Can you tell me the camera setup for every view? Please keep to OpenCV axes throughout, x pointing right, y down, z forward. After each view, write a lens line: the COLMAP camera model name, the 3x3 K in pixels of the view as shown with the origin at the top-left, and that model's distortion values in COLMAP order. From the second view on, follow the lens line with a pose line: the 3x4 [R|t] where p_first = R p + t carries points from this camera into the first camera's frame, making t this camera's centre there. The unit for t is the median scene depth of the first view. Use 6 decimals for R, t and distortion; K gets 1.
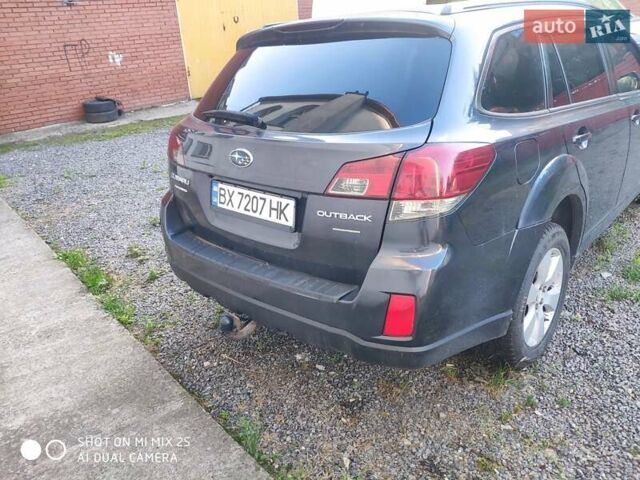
lens RADIAL K [[499.4, 0, 331.2], [0, 499.4, 238.9], [0, 0, 1]] dist [0.070405, -0.155298]
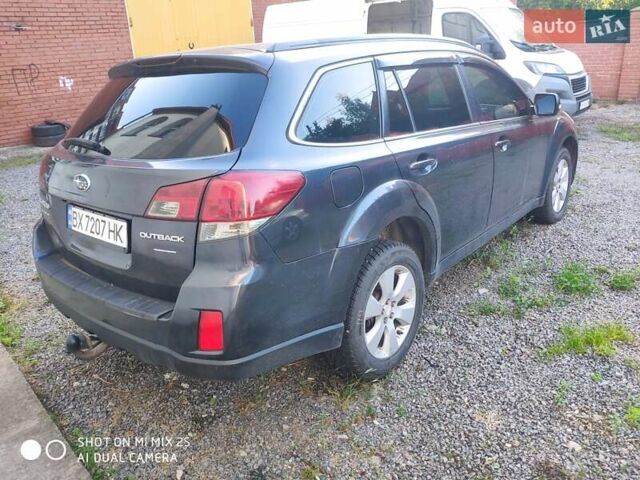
lens RADIAL K [[501.5, 0, 330.2], [0, 501.5, 236.0], [0, 0, 1]] dist [0.008869, -0.052588]
pose [[0.998361, -0.008527, 0.056585, 0.269501], [0.011285, 0.998754, -0.048602, 0.006256], [-0.056100, 0.049161, 0.997214, -0.065478]]
